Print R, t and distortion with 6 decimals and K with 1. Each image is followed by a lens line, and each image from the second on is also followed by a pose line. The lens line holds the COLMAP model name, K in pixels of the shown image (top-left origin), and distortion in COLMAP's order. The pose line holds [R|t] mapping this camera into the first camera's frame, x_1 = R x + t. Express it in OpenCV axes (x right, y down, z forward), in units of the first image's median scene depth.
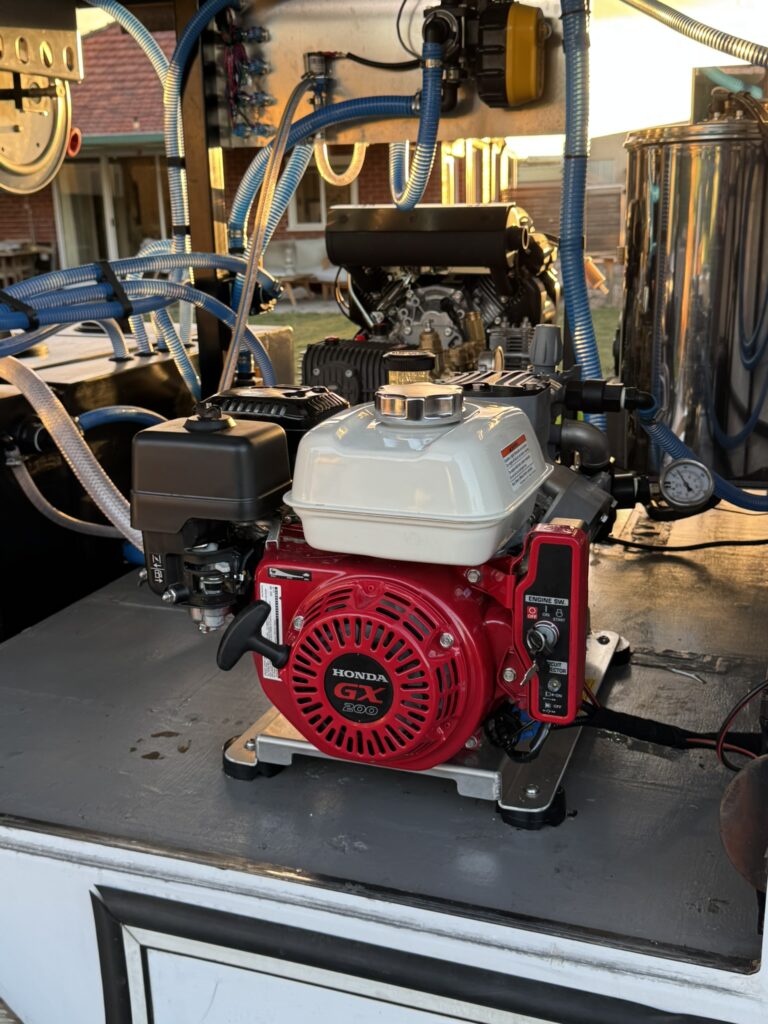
lens RADIAL K [[1118.3, 0, 385.3], [0, 1118.3, 506.0], [0, 0, 1]] dist [0.154208, -0.409101]
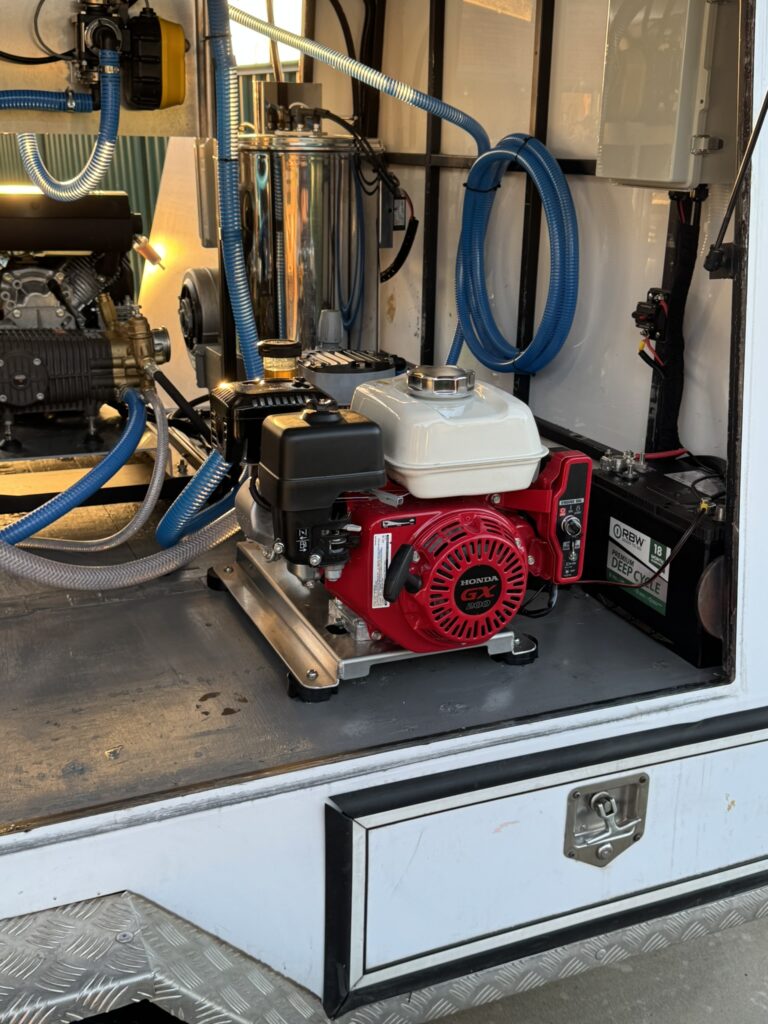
lens RADIAL K [[1133.7, 0, 384.0], [0, 1133.7, 512.0], [0, 0, 1]] dist [0.055461, 0.007227]
pose [[0.728933, -0.183918, 0.659417, -0.994329], [0.146263, 0.982835, 0.112440, -0.105068], [-0.668778, 0.014487, 0.743321, 0.032575]]
